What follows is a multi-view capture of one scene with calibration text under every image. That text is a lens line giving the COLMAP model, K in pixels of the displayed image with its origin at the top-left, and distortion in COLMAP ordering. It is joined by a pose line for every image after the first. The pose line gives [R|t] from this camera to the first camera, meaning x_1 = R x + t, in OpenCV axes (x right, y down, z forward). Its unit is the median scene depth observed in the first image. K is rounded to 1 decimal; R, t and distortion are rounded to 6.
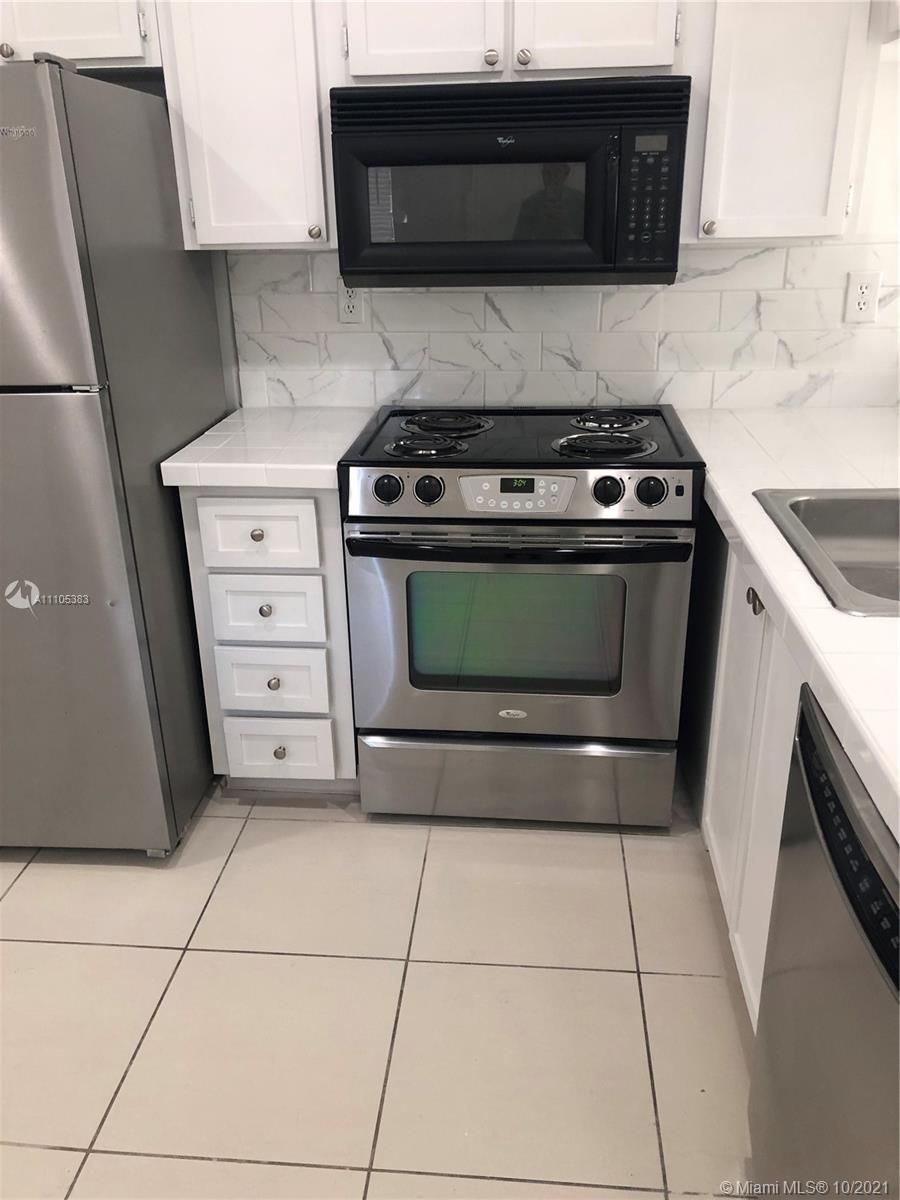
lens RADIAL K [[982.3, 0, 450.0], [0, 982.3, 600.0], [0, 0, 1]] dist [0.027381, -0.041025]
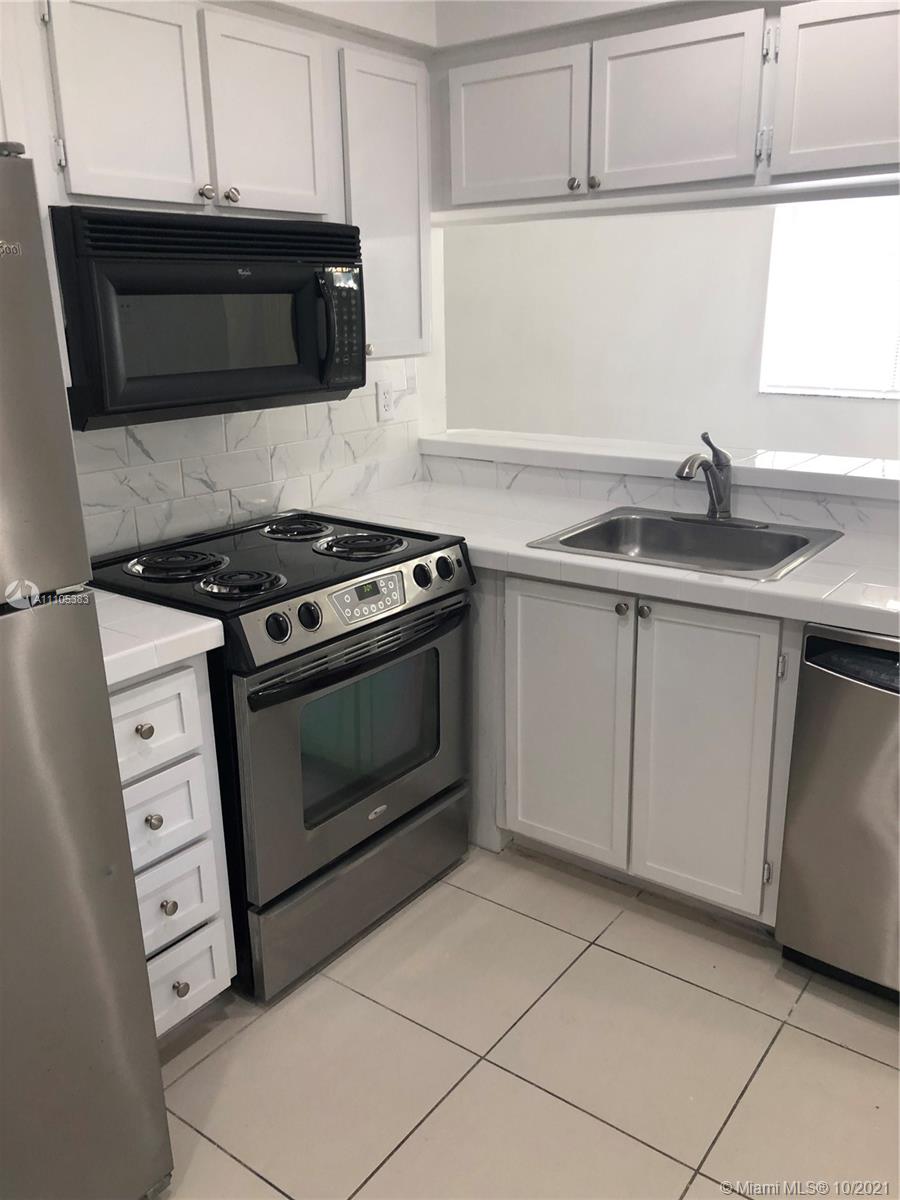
lens RADIAL K [[982.3, 0, 450.0], [0, 982.3, 600.0], [0, 0, 1]] dist [0.027381, -0.041025]
pose [[0.532618, -0.235739, 0.812862, -0.630580], [0.324609, 0.943877, 0.061038, -0.122169], [-0.781631, 0.231352, 0.579249, 0.281684]]
